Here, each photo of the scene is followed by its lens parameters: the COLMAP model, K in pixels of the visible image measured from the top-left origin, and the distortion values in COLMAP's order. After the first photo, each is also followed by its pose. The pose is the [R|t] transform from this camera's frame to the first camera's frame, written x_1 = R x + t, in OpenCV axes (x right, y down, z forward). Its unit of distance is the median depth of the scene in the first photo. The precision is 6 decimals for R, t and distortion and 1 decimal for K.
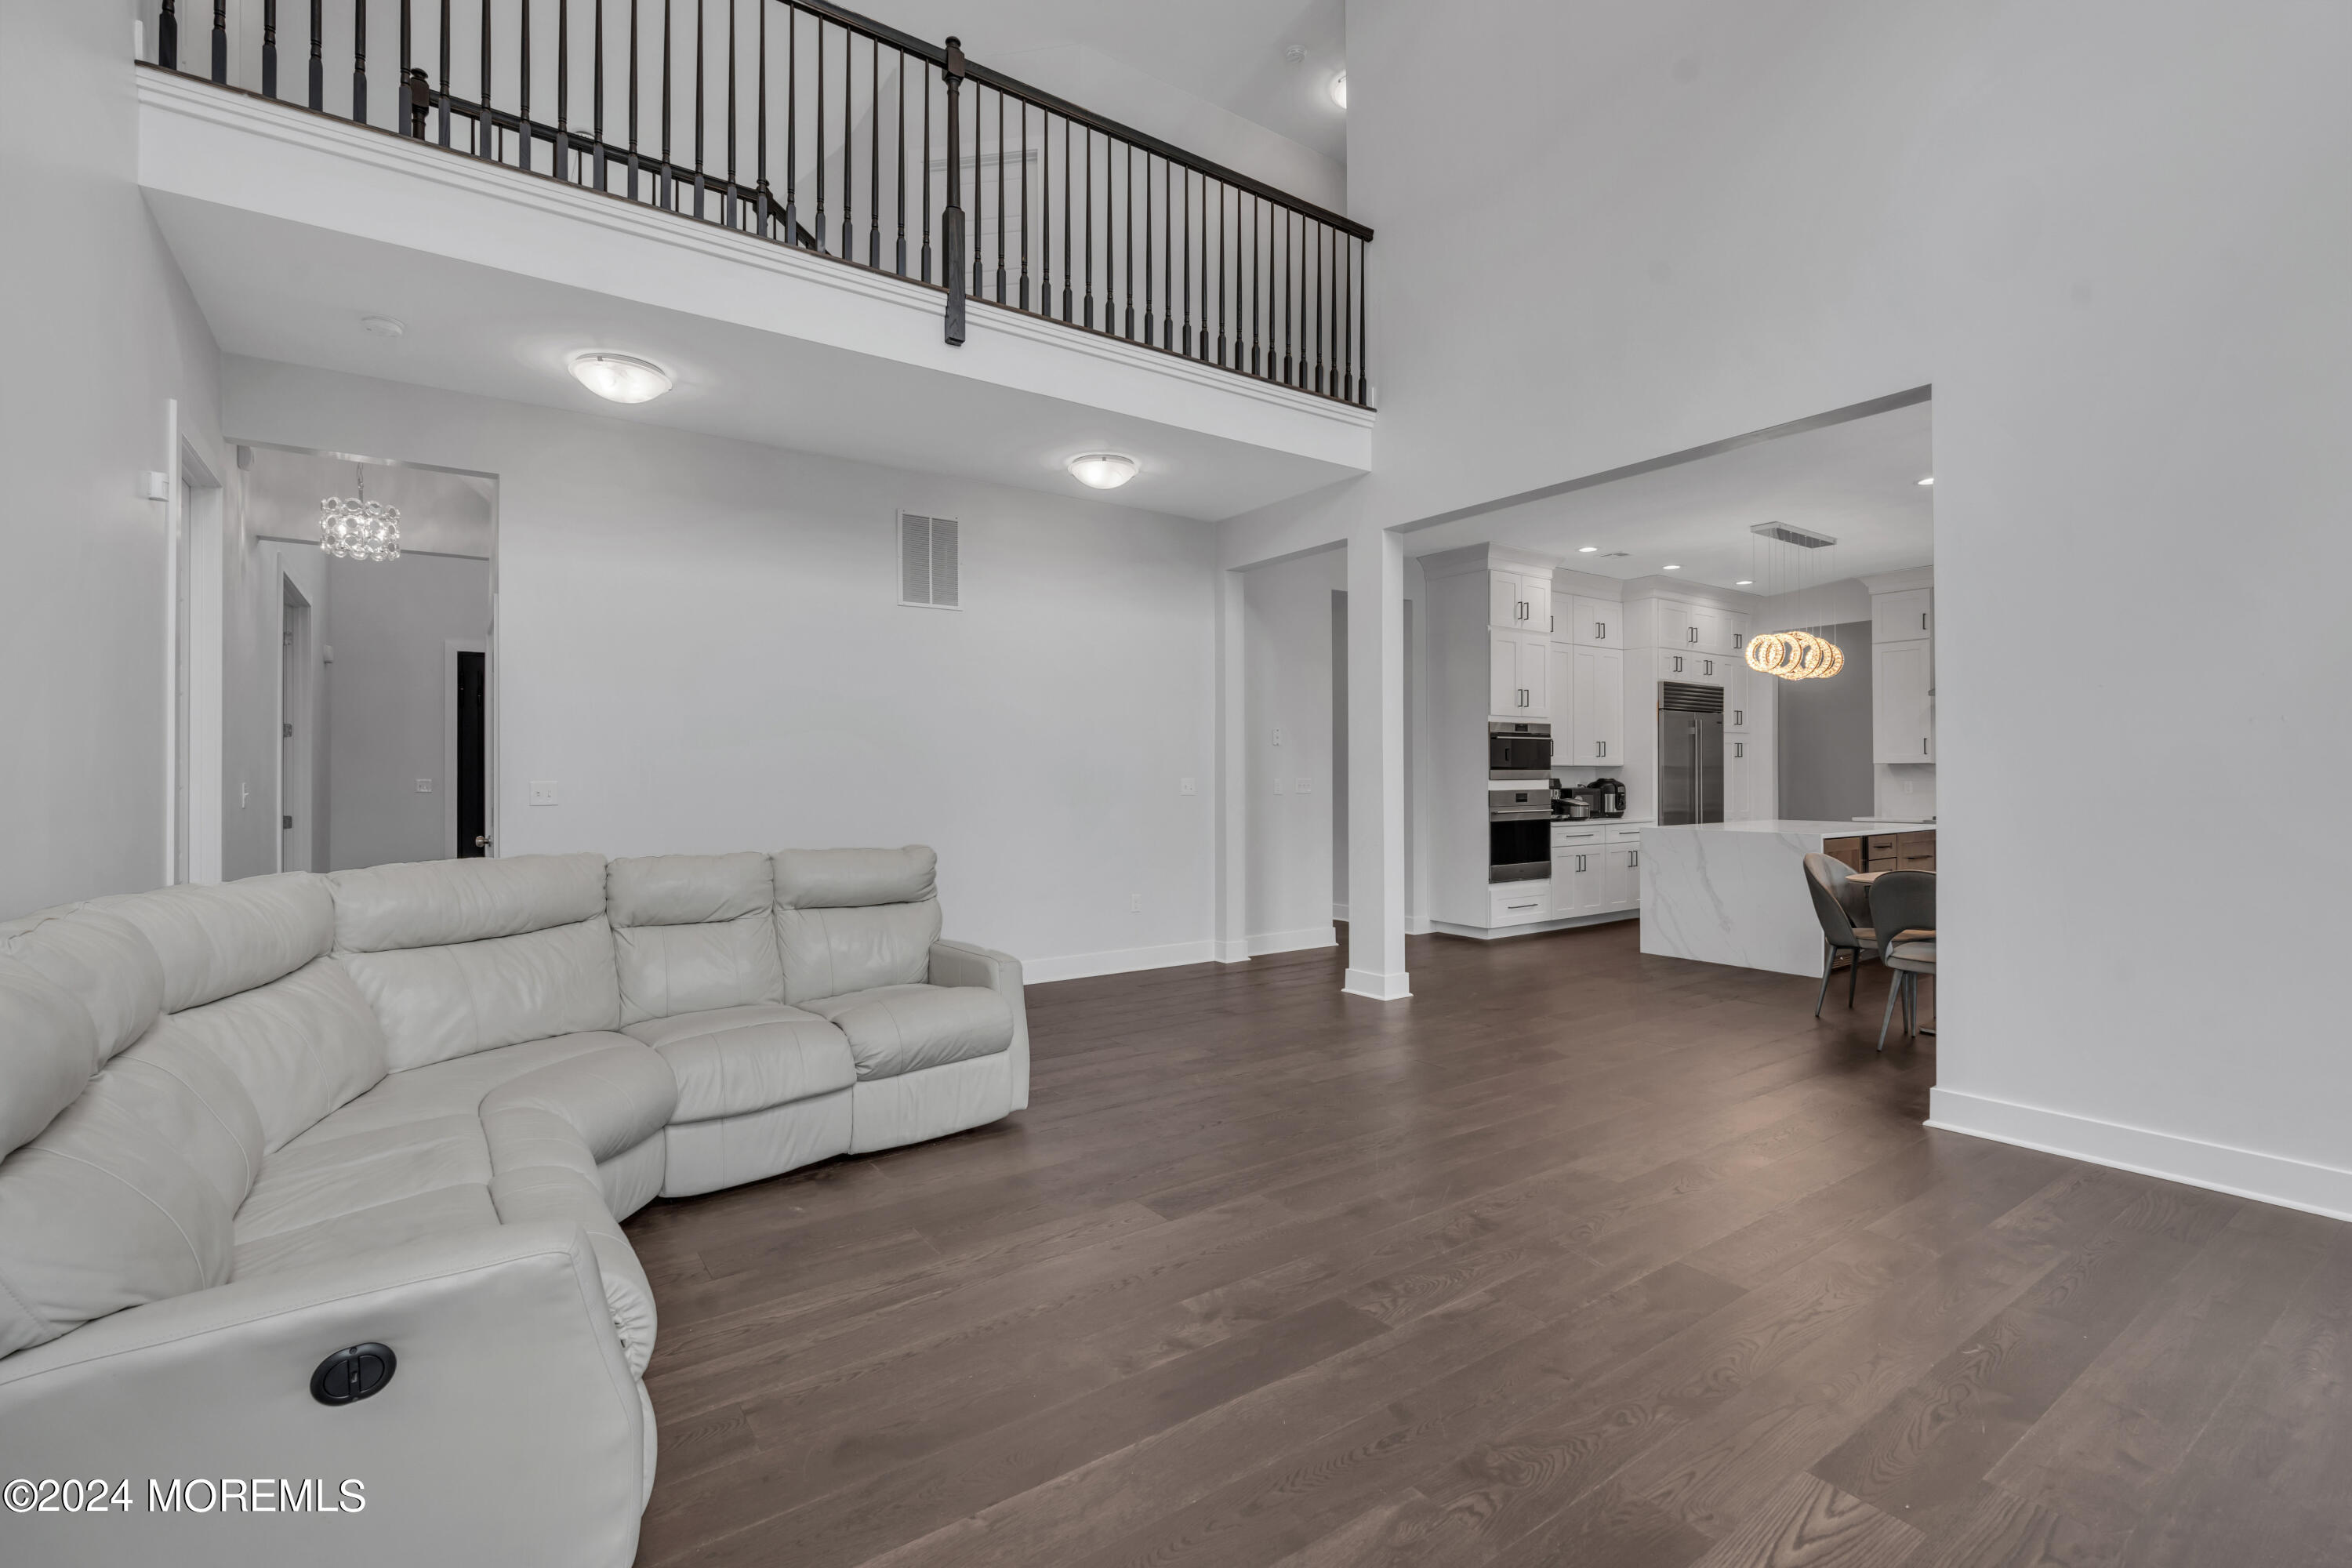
lens RADIAL K [[1082.5, 0, 1179.1], [0, 1082.5, 771.9], [0, 0, 1]] dist [-0.000726, -0.001738]
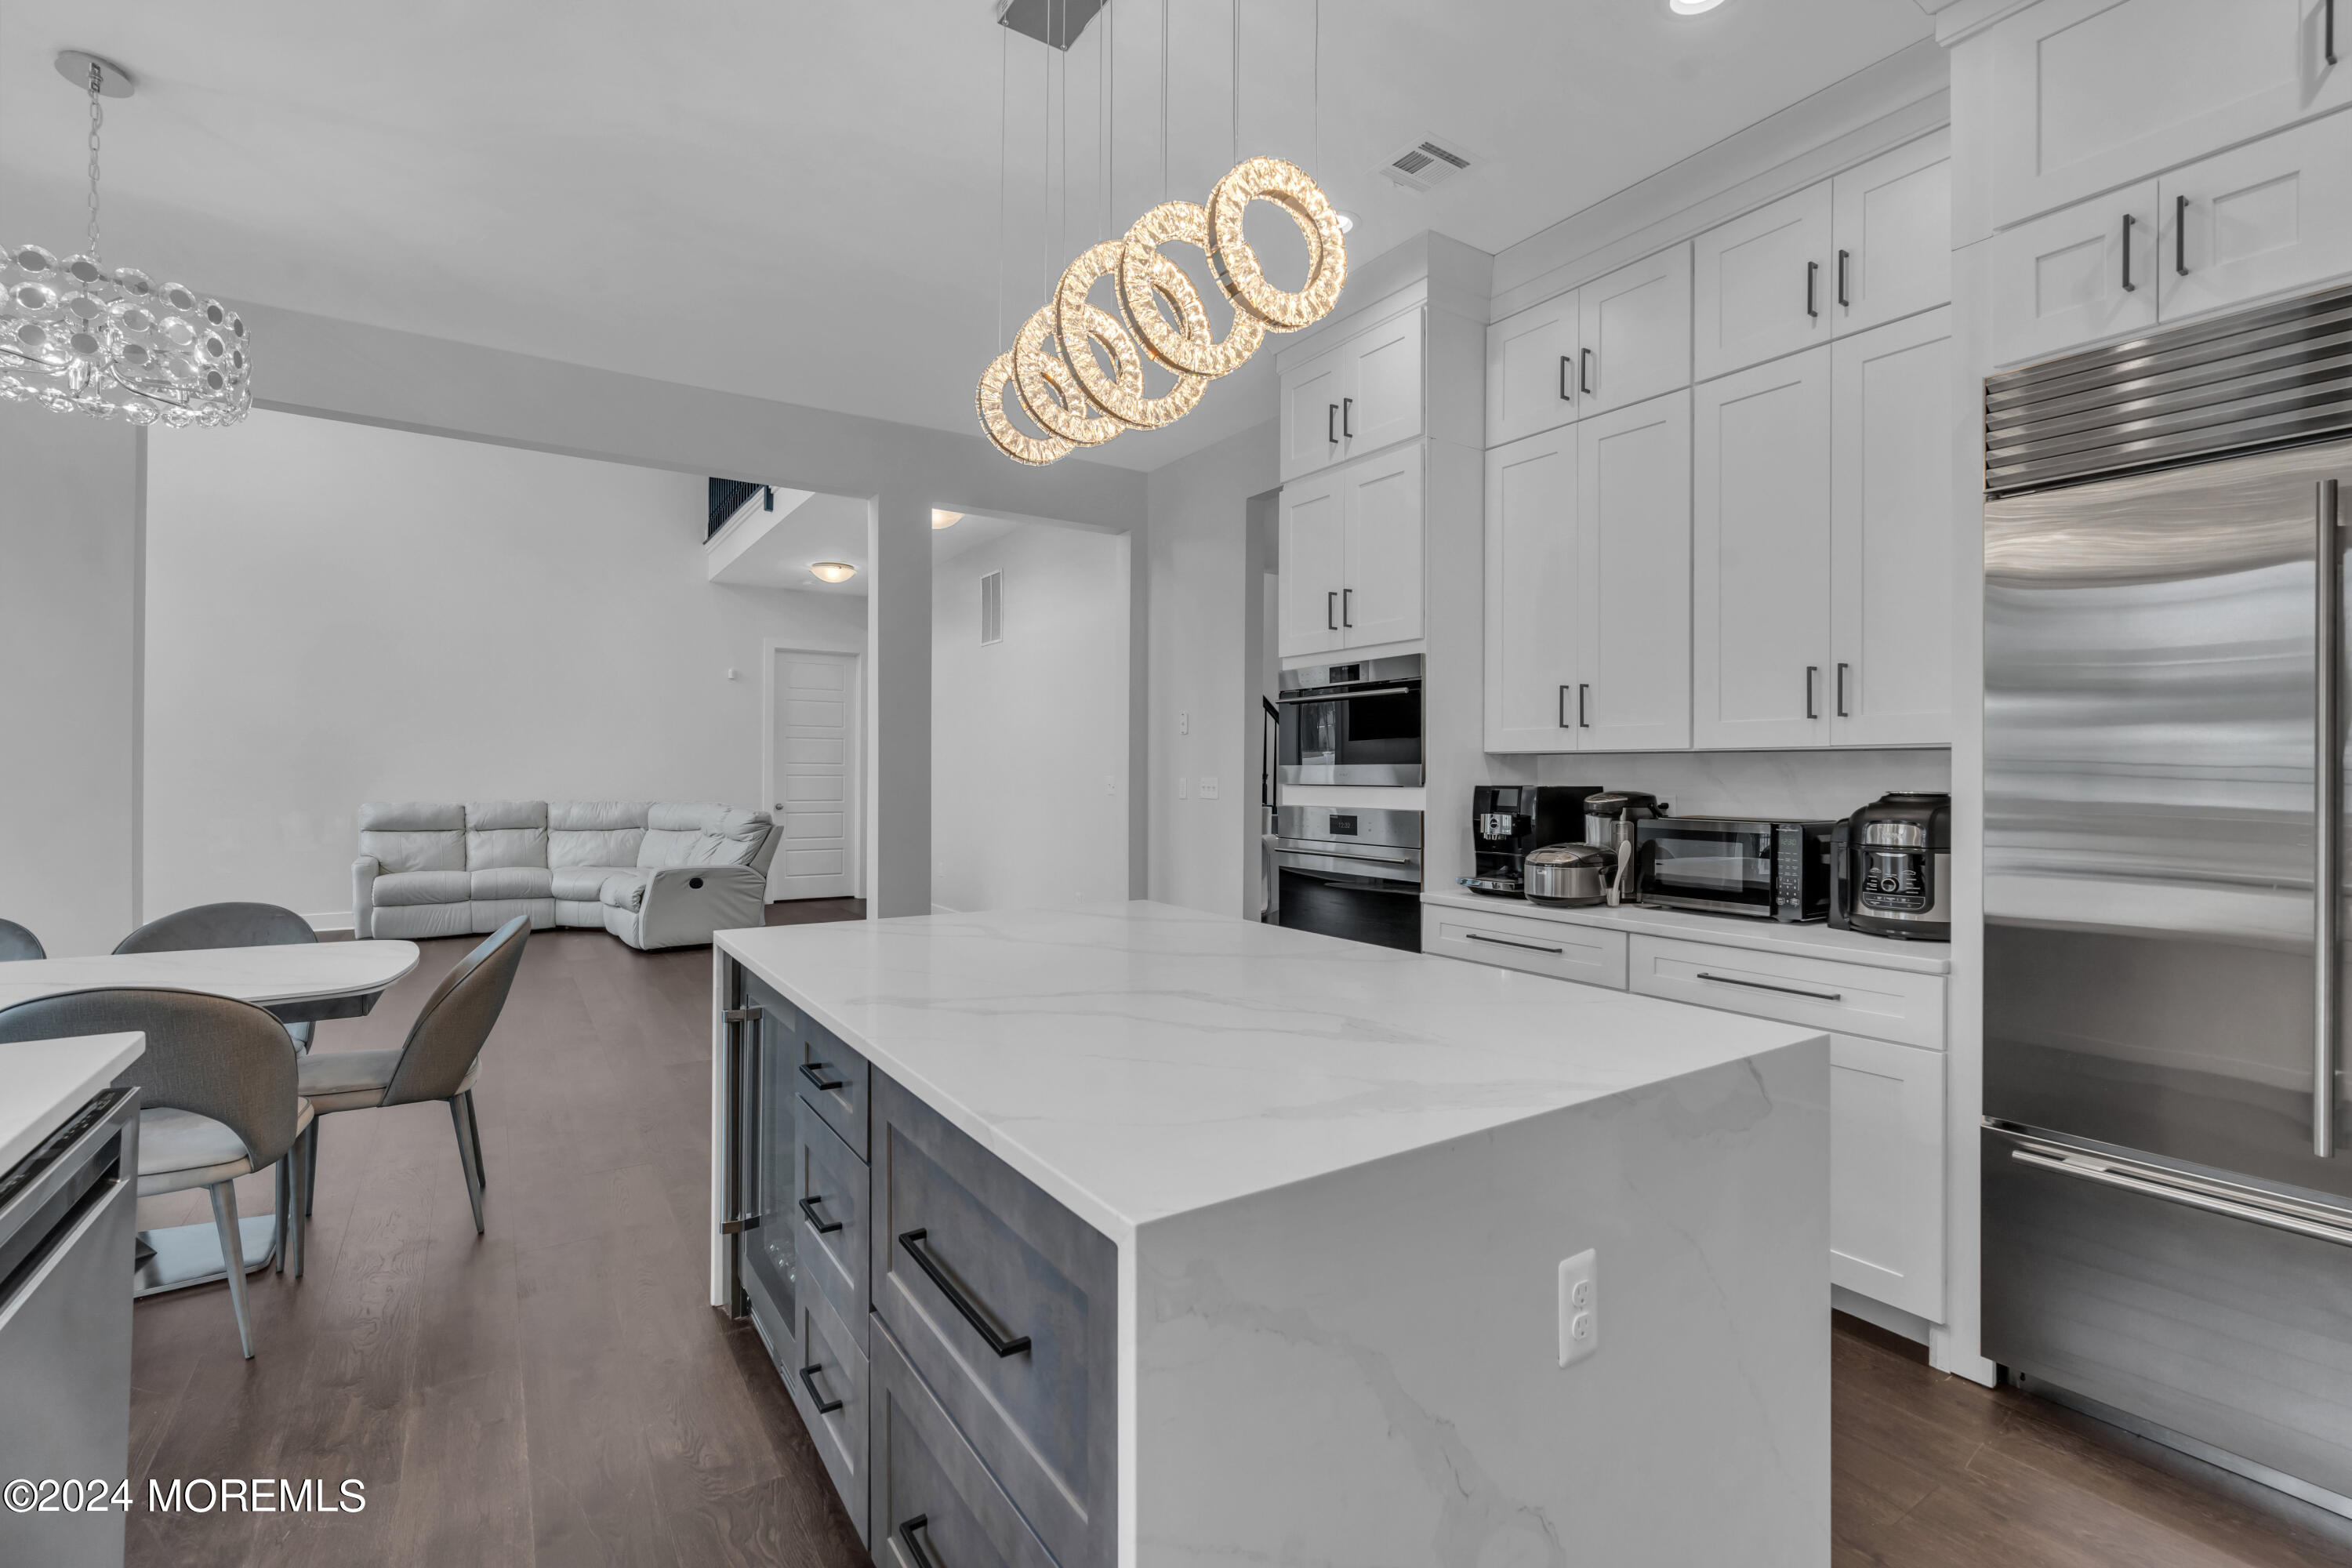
lens RADIAL K [[1082.5, 0, 1183.9], [0, 1082.5, 769.9], [0, 0, 1]] dist [-0.000726, -0.001738]
pose [[-0.049941, -0.000404, -0.998752, 0.692253], [-0.002571, 0.999997, -0.000276, 0.000557], [0.998749, 0.002554, -0.049942, 0.846012]]
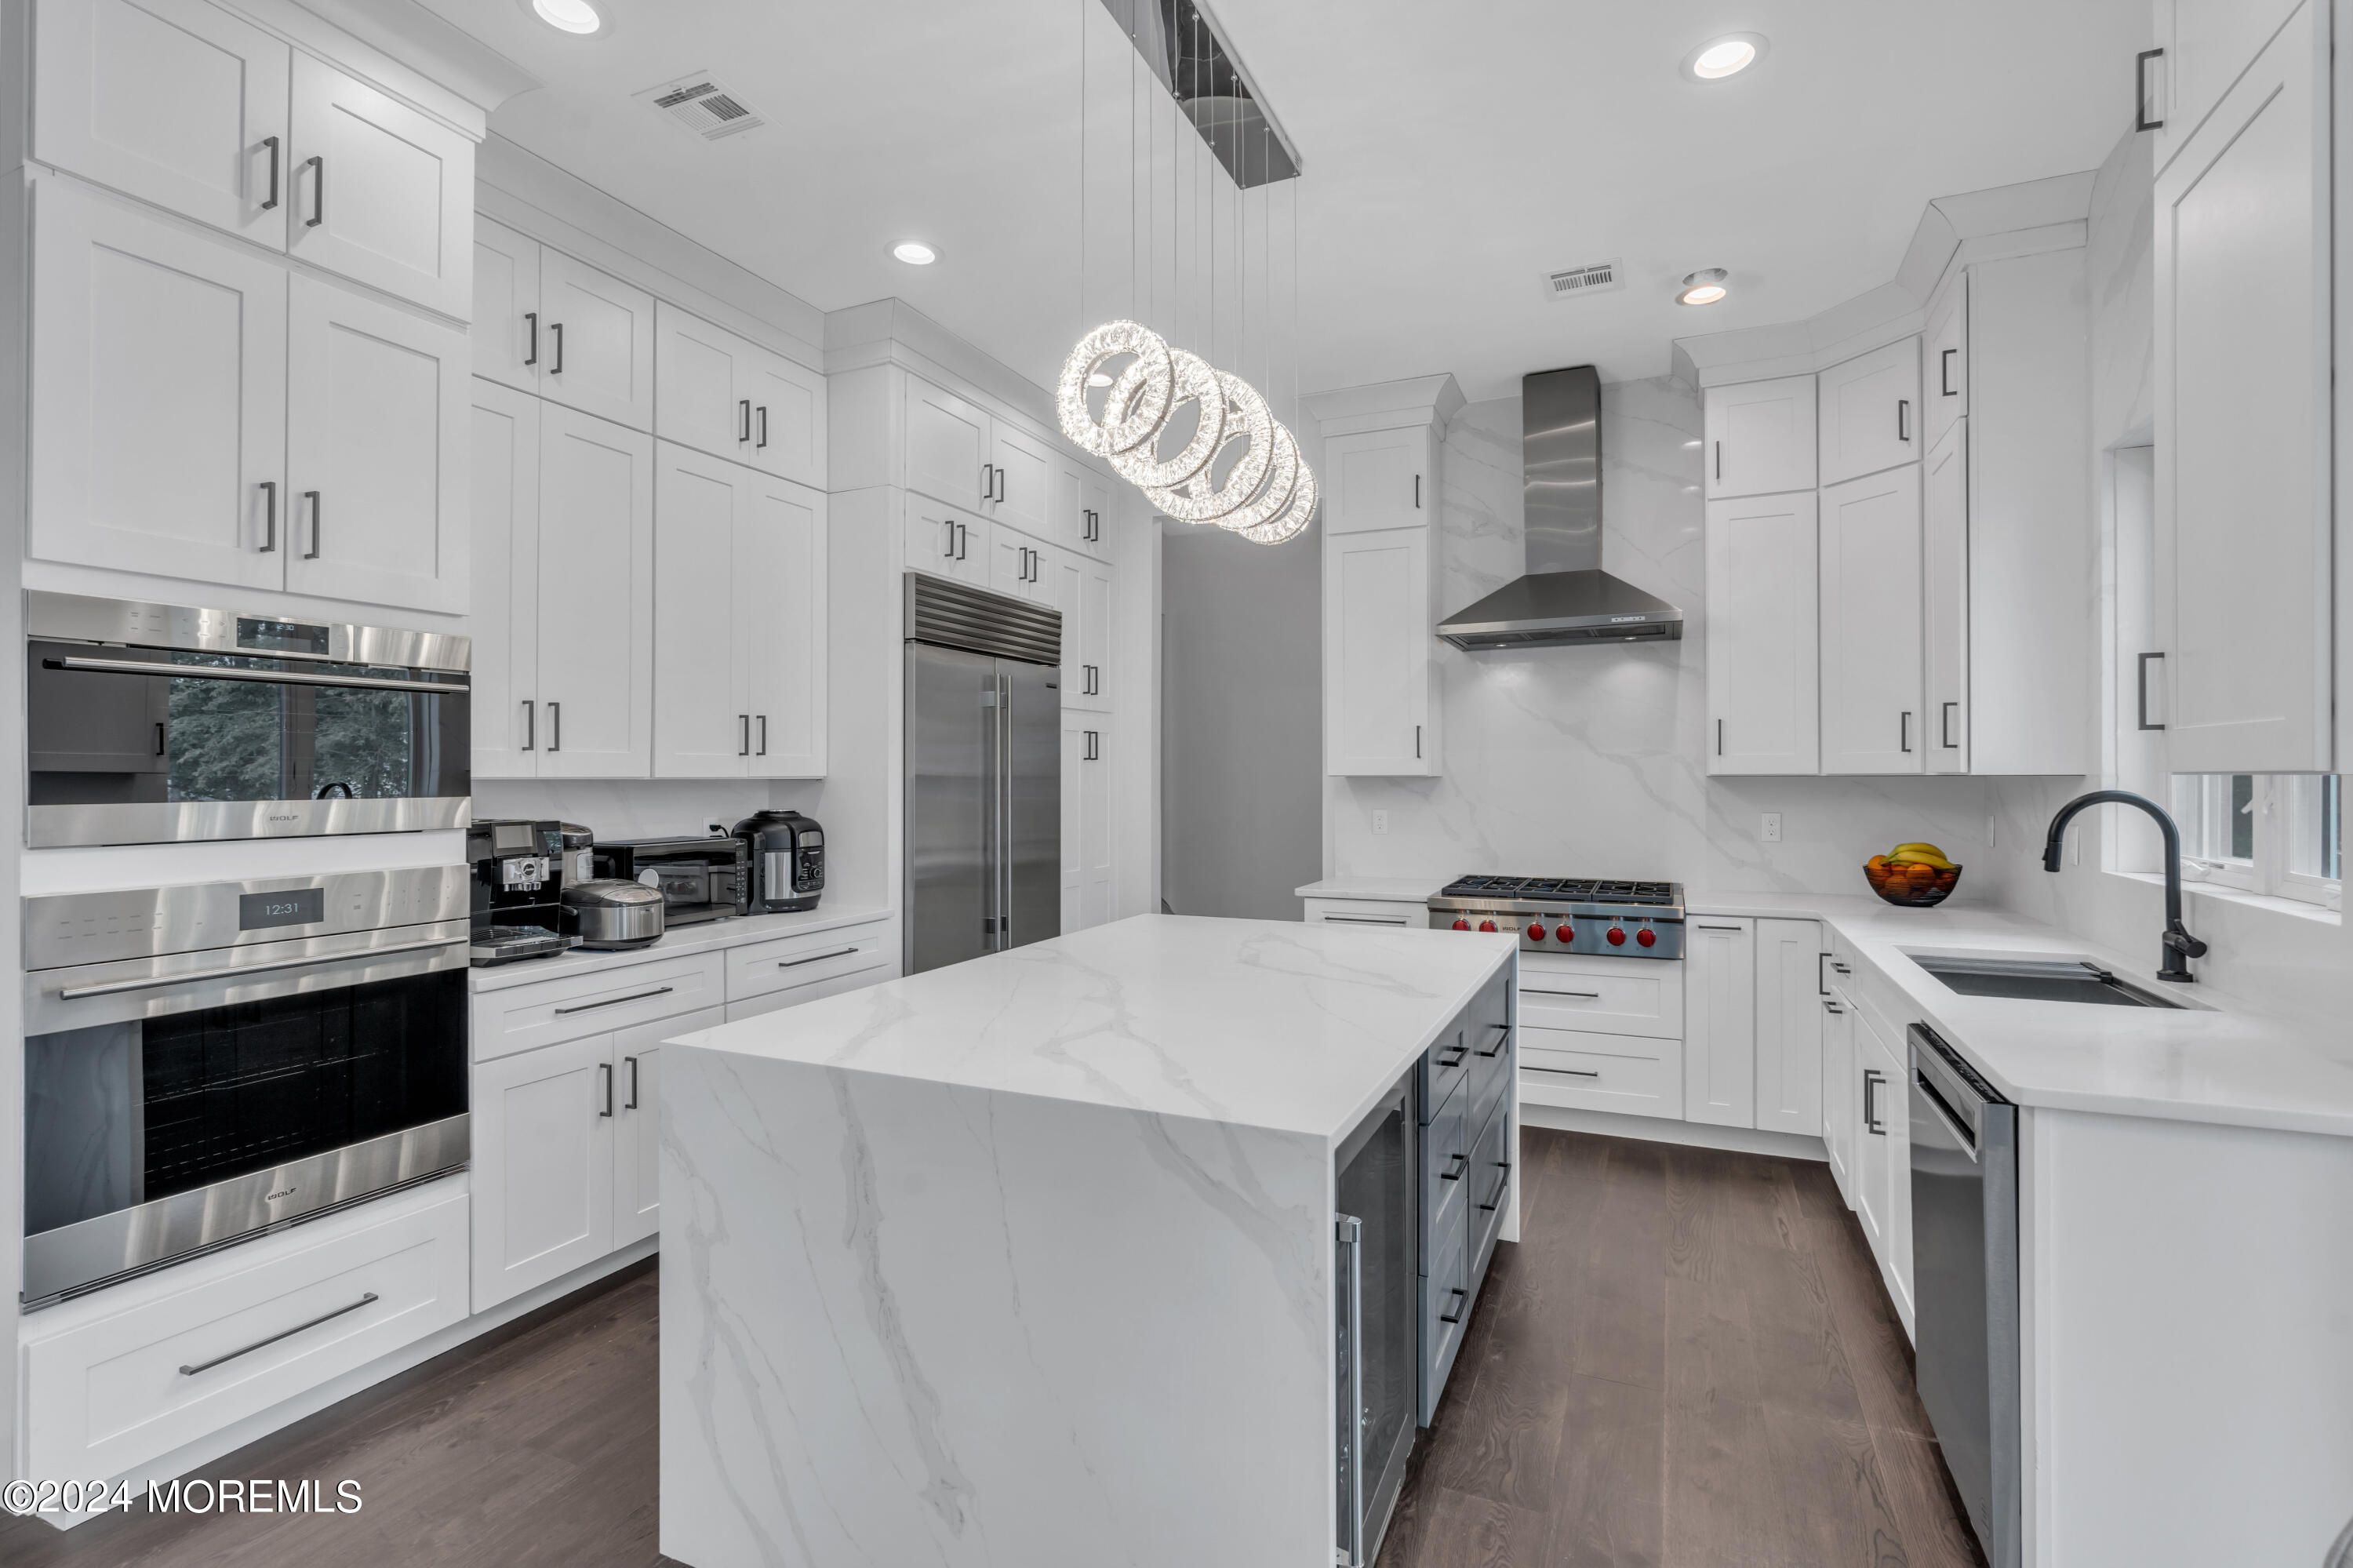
lens RADIAL K [[1083.0, 0, 1185.2], [0, 1083.0, 780.1], [0, 0, 1]] dist [-0.000726, -0.001738]
pose [[0.865219, 0.000803, 0.501393, 0.330742], [-0.003883, 0.999979, 0.005099, -0.007751], [-0.501378, -0.006358, 0.865205, 0.594652]]
